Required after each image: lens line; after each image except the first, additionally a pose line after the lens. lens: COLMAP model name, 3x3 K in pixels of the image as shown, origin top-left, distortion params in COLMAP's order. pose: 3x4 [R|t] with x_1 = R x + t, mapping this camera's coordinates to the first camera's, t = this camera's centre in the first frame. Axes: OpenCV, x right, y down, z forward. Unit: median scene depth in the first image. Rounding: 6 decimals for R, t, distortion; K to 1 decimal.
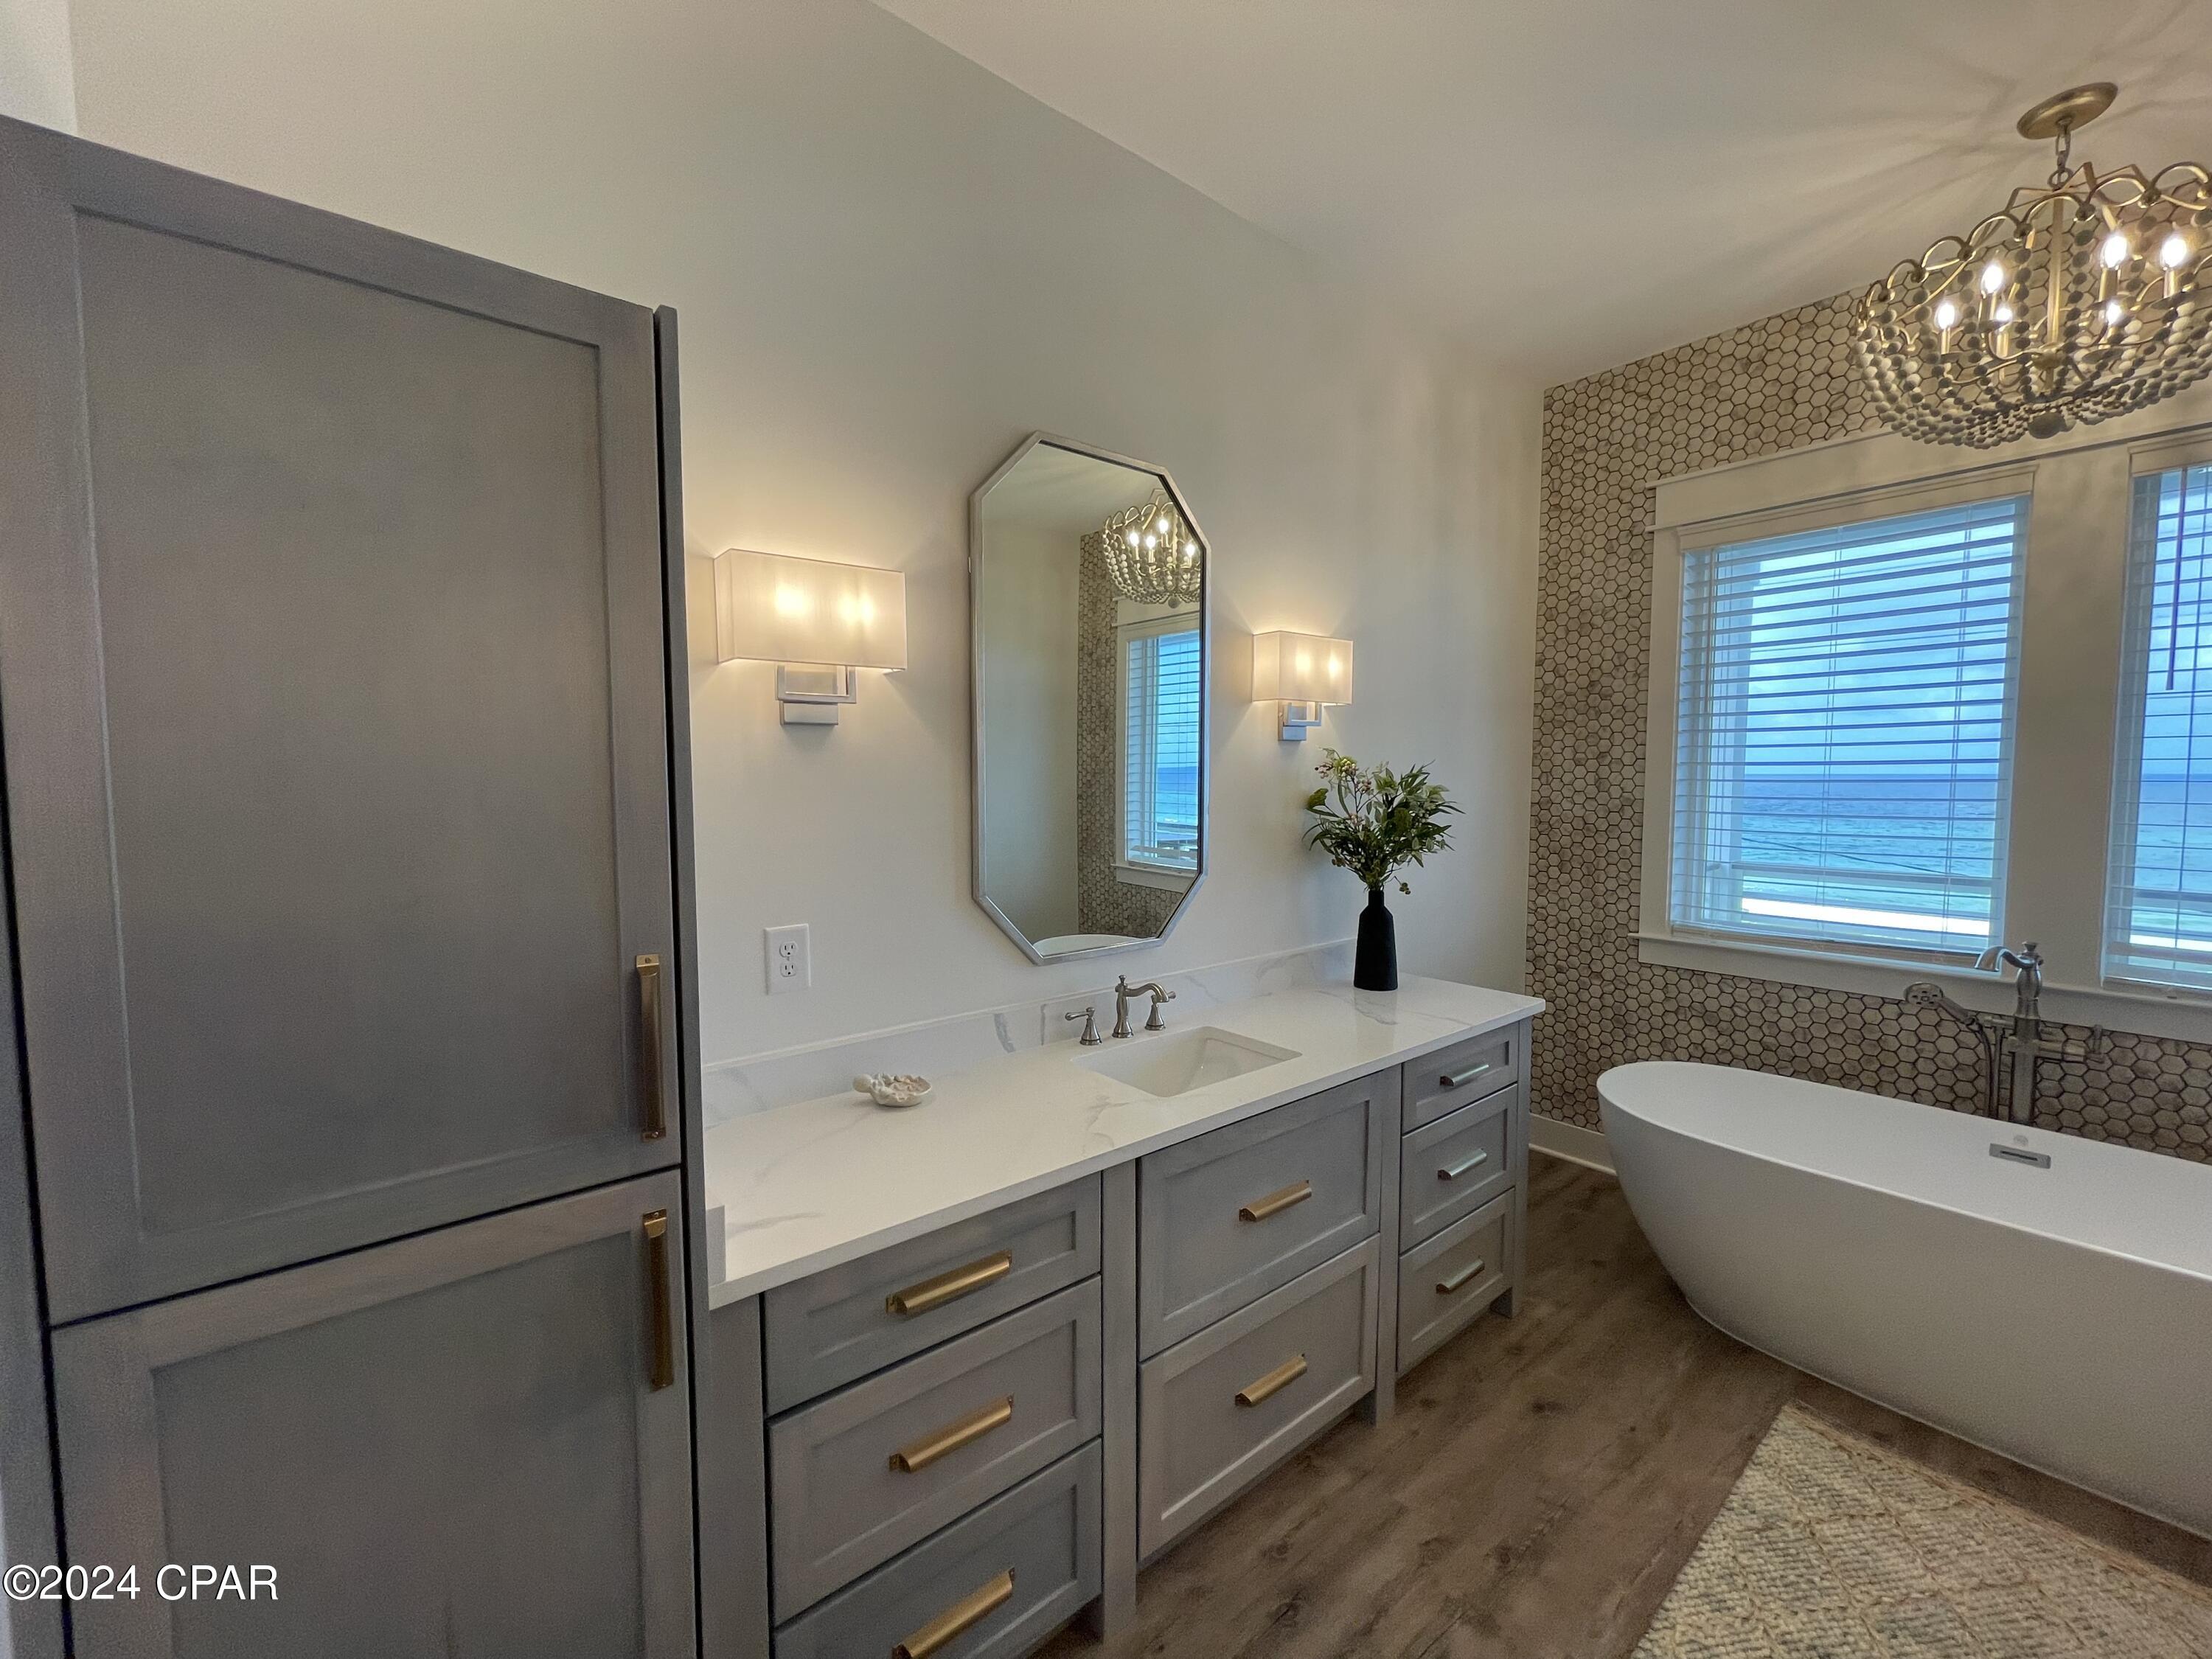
lens RADIAL K [[894.7, 0, 1087.3], [0, 894.7, 830.7], [0, 0, 1]] dist [-0.006601, -0.000328]
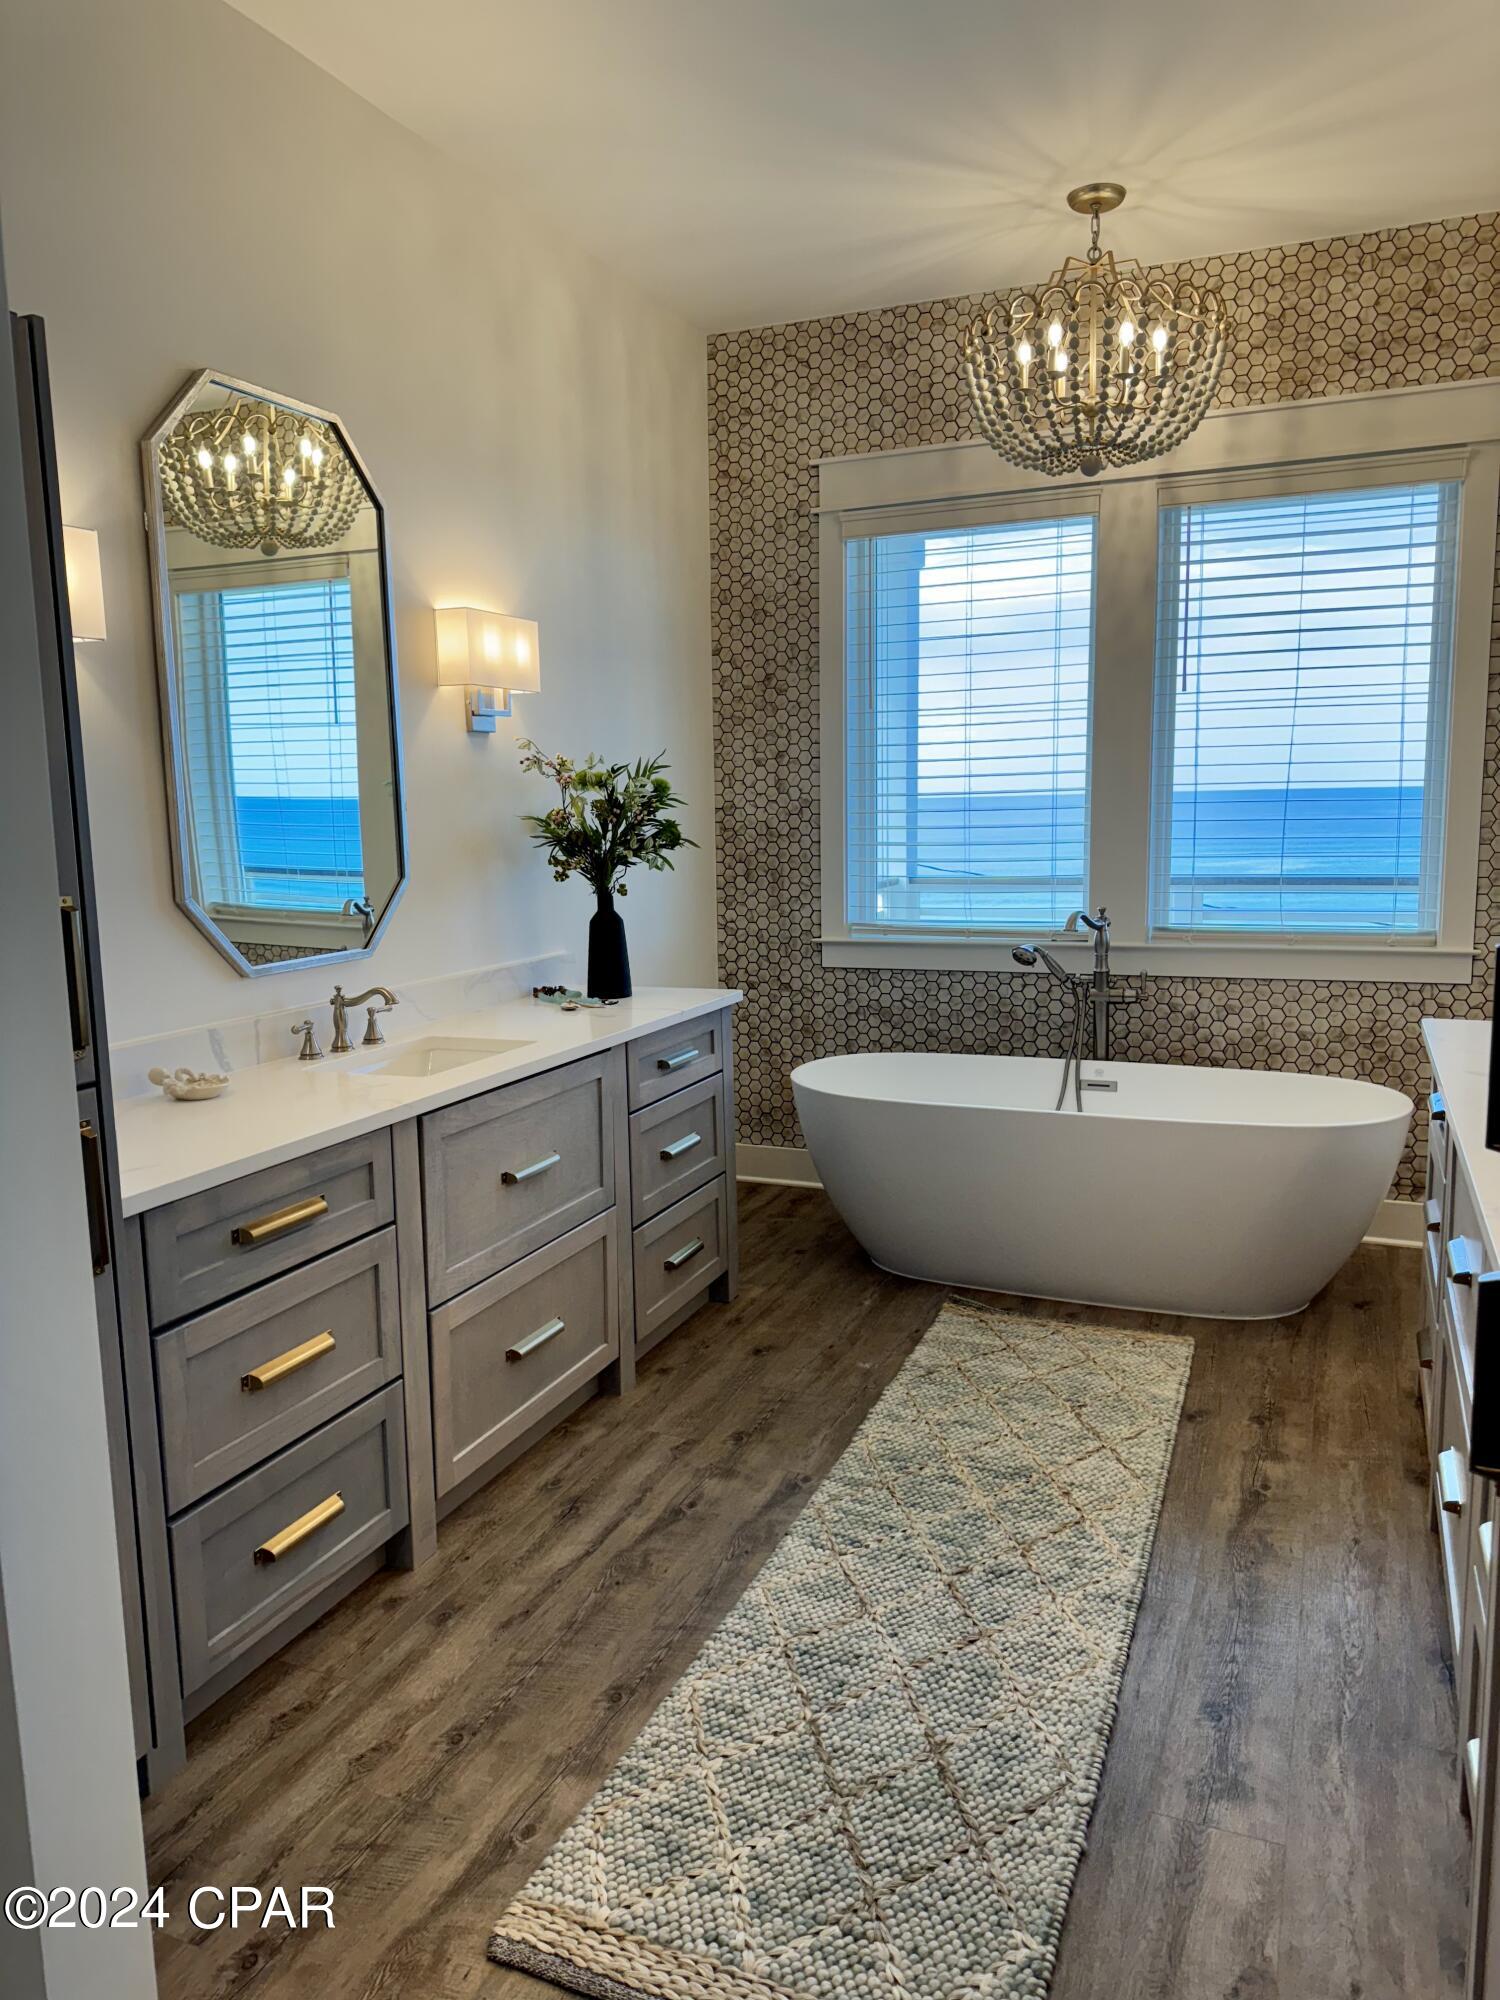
lens RADIAL K [[1412.2, 0, 750.1], [0, 1412.2, 1005.8], [0, 0, 1]] dist [0.042772, -0.009394]
pose [[0.878463, -0.082323, 0.470665, -0.272096], [0.046719, 0.995125, 0.086858, 0.074536], [-0.475521, -0.054313, 0.878026, -0.478229]]
